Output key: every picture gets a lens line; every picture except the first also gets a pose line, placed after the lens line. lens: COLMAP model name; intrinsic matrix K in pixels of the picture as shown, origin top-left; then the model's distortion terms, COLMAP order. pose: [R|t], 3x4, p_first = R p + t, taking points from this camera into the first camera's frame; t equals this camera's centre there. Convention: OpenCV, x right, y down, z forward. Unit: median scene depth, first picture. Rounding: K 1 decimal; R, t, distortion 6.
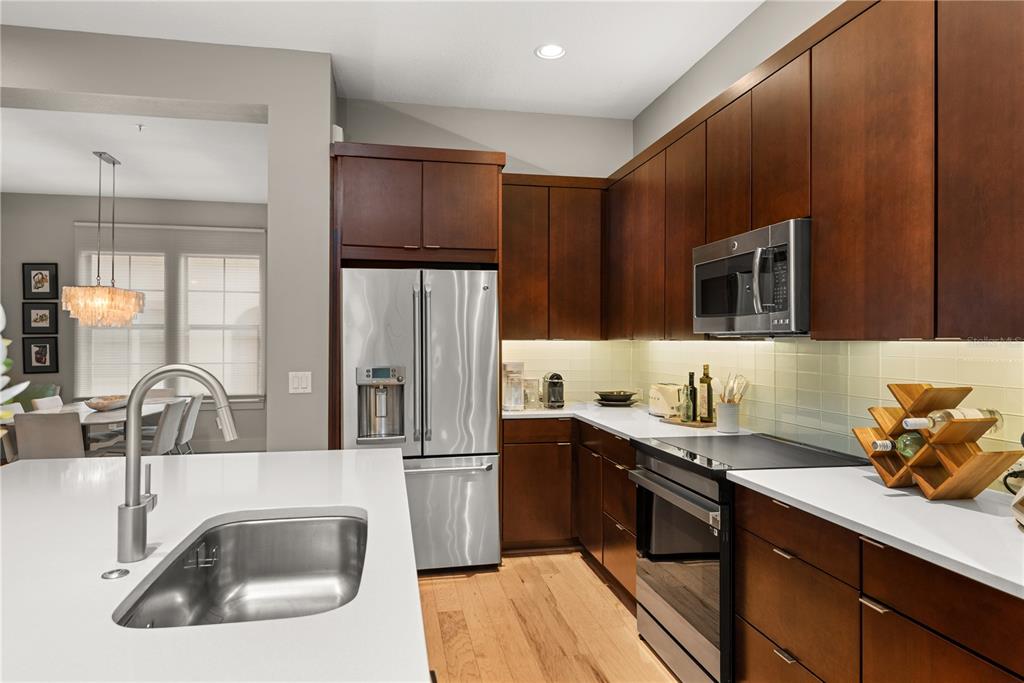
lens RADIAL K [[639.0, 0, 512.0], [0, 639.0, 341.5], [0, 0, 1]] dist [-0.000971, -0.000471]
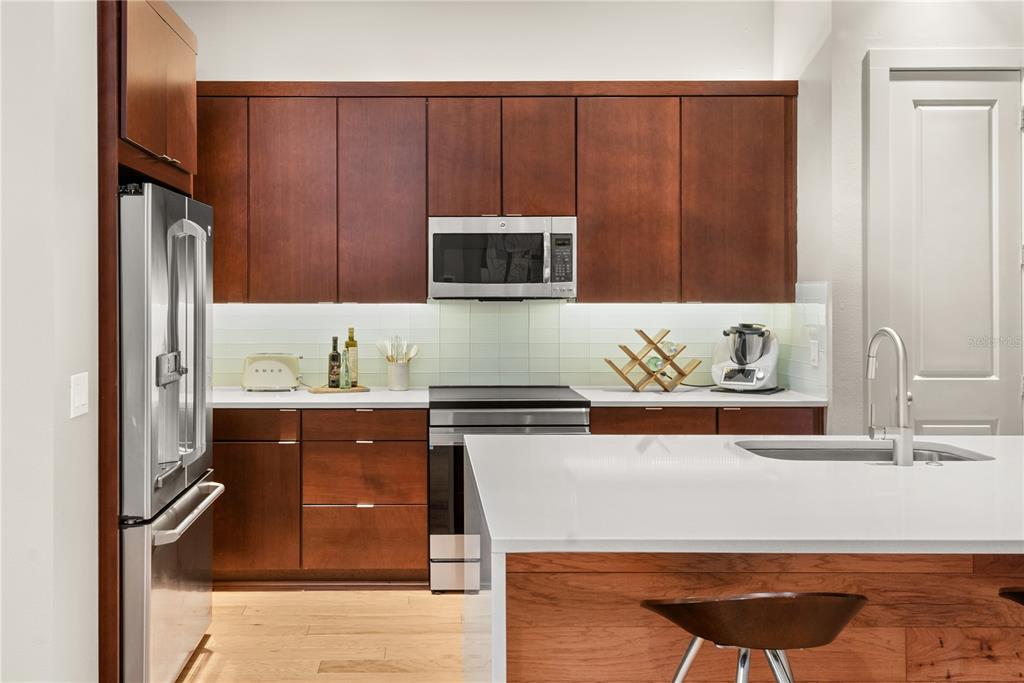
lens RADIAL K [[889.2, 0, 423.0], [0, 889.2, 299.3], [0, 0, 1]] dist [0.011199, 0.004466]
pose [[0.193813, 0.003966, 0.981030, -1.178123], [0.002847, 0.999985, -0.004605, -0.001874], [-0.981034, 0.003686, 0.193799, 0.729333]]
